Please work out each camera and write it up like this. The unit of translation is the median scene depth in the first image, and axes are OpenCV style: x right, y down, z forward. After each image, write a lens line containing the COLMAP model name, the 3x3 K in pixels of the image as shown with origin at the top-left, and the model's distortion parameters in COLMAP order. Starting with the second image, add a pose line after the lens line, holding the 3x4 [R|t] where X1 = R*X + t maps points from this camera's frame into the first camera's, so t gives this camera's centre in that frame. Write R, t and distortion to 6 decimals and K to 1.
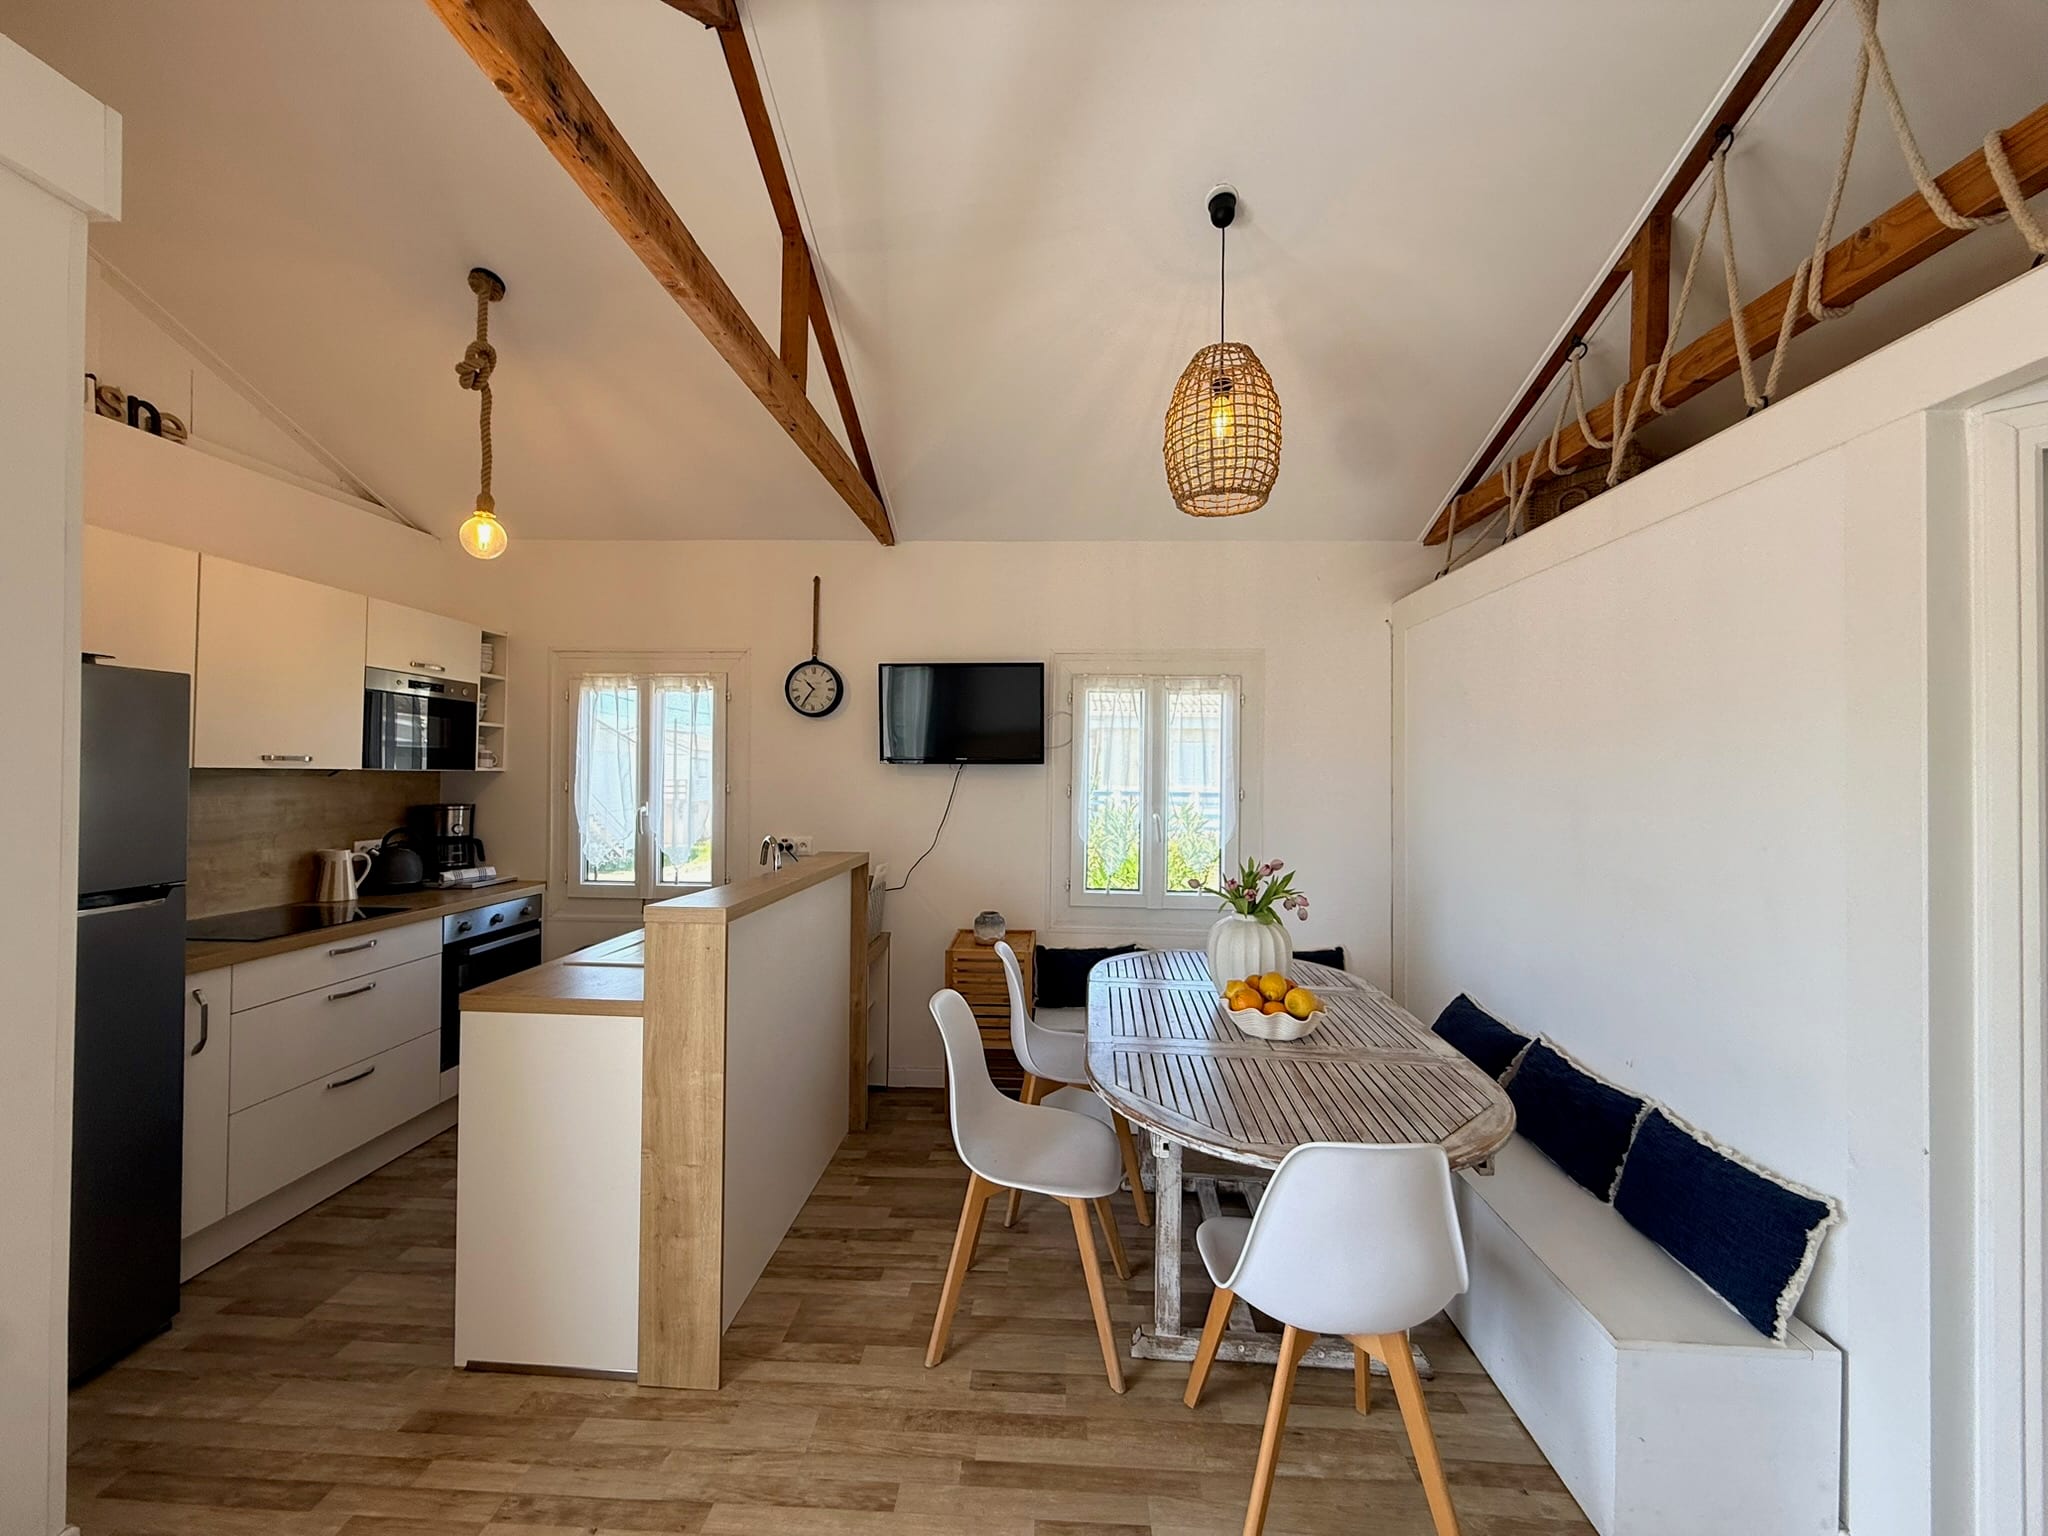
lens RADIAL K [[826.9, 0, 1024.0], [0, 826.9, 768.0], [0, 0, 1]] dist [-0.000825, -0.000271]
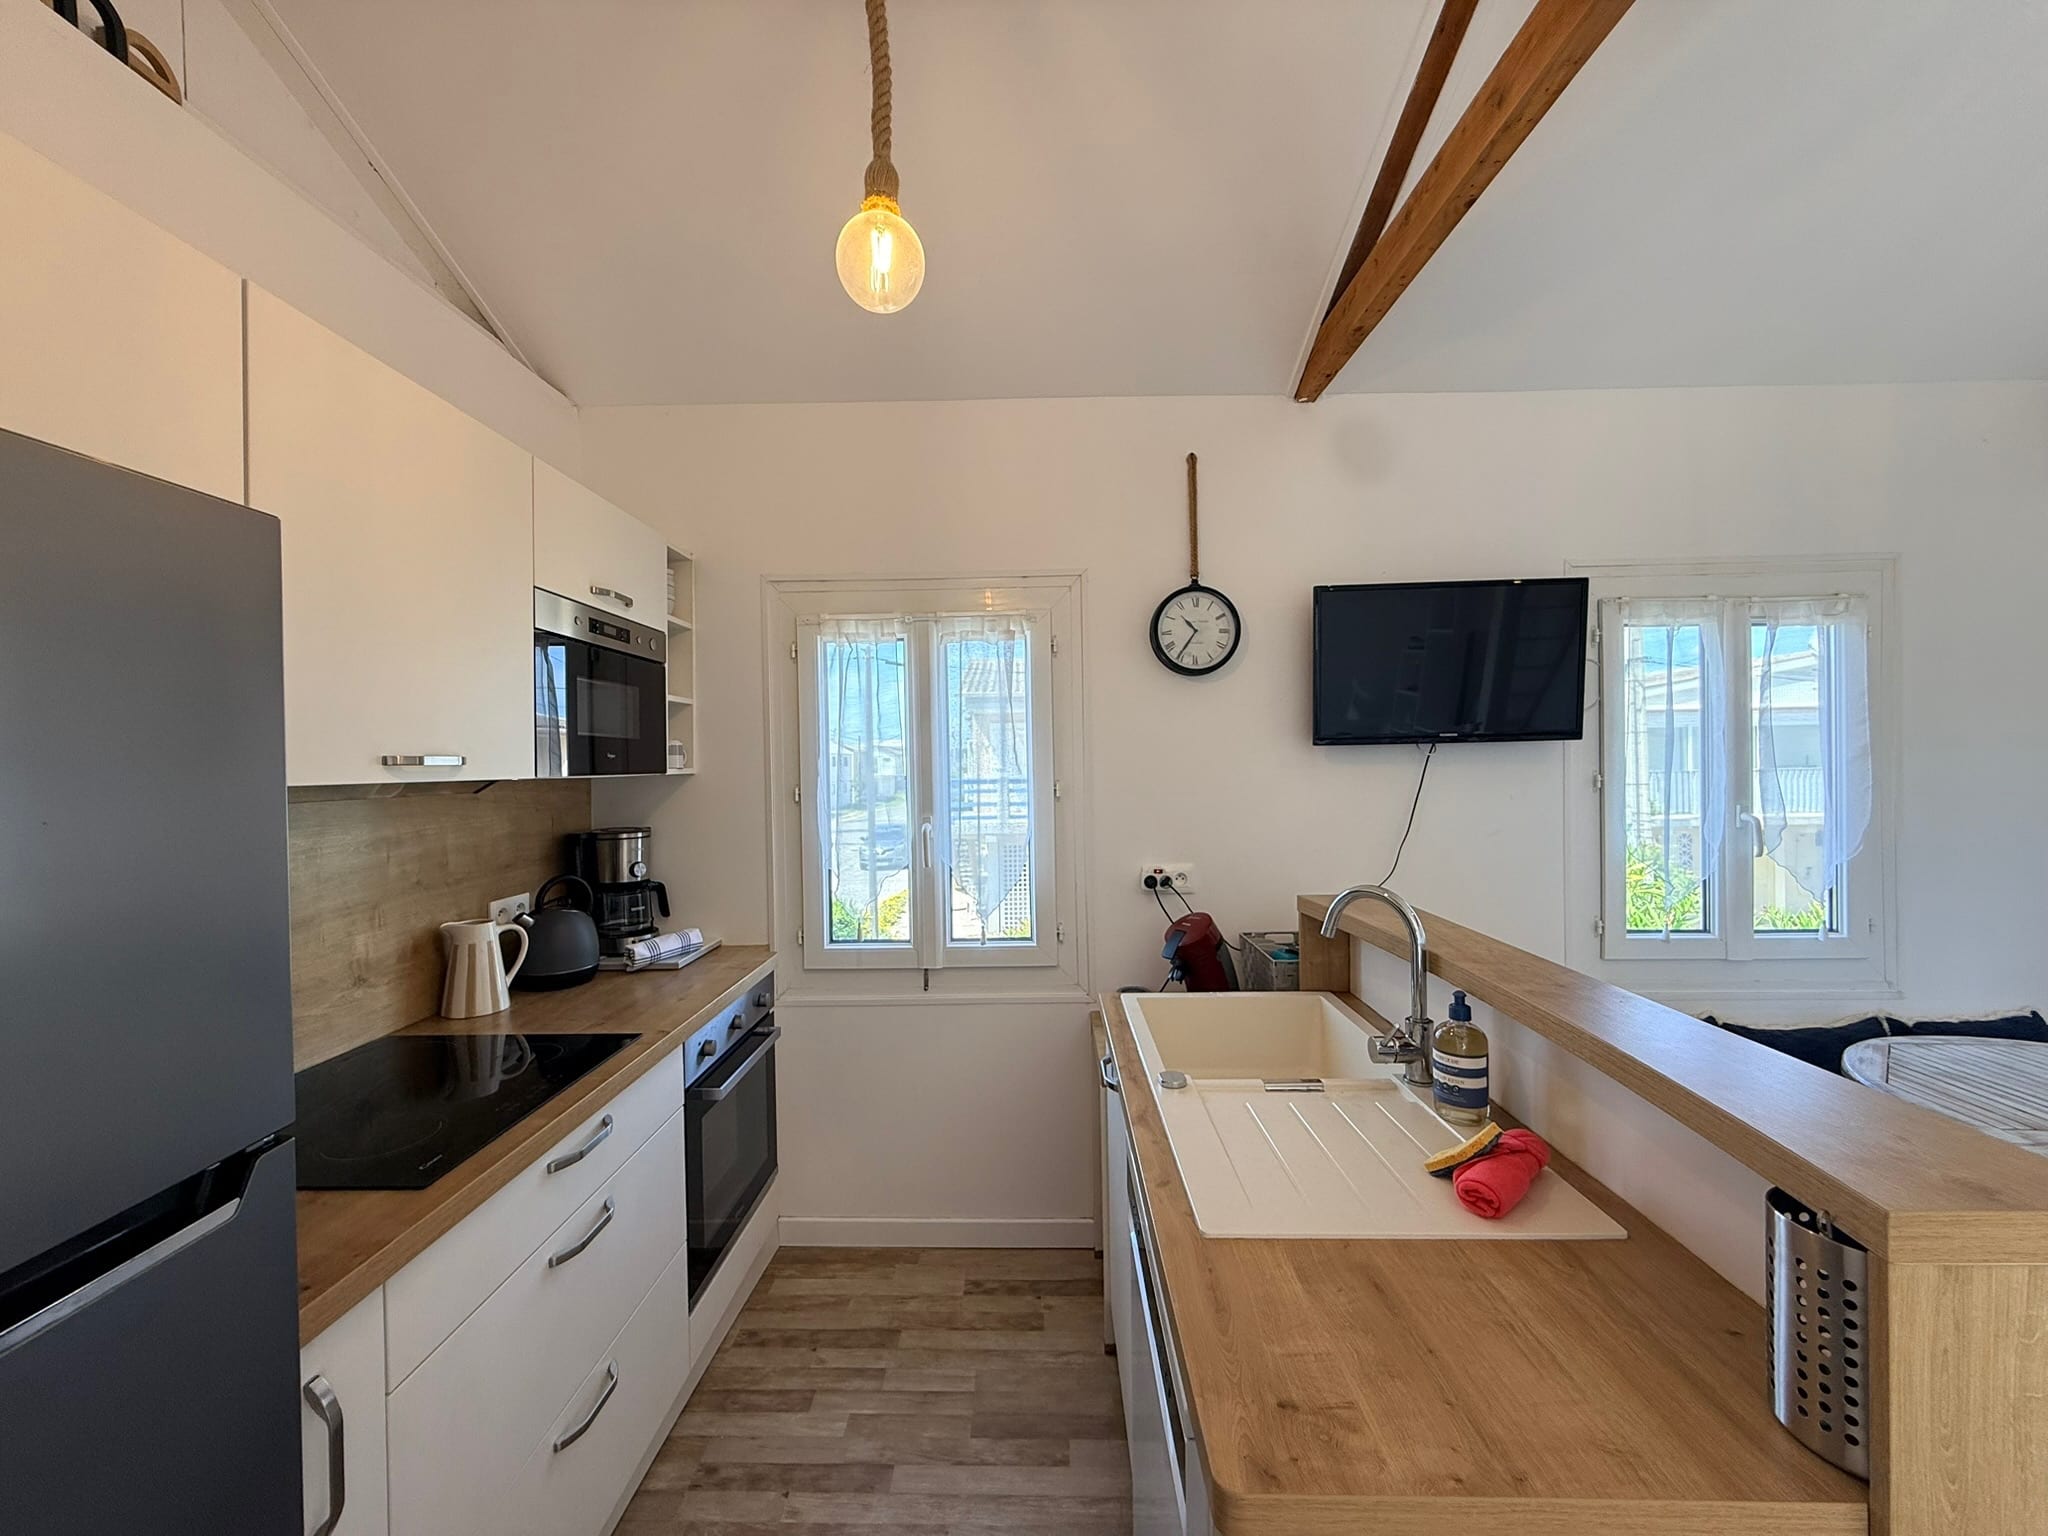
lens RADIAL K [[825.1, 0, 1024.0], [0, 825.1, 768.0], [0, 0, 1]] dist [0.000973, 0.000172]
pose [[0.998952, -0.027381, 0.036672, -0.421169], [0.026755, 0.999490, 0.017451, -0.004976], [-0.037132, -0.016452, 0.999175, 0.378233]]
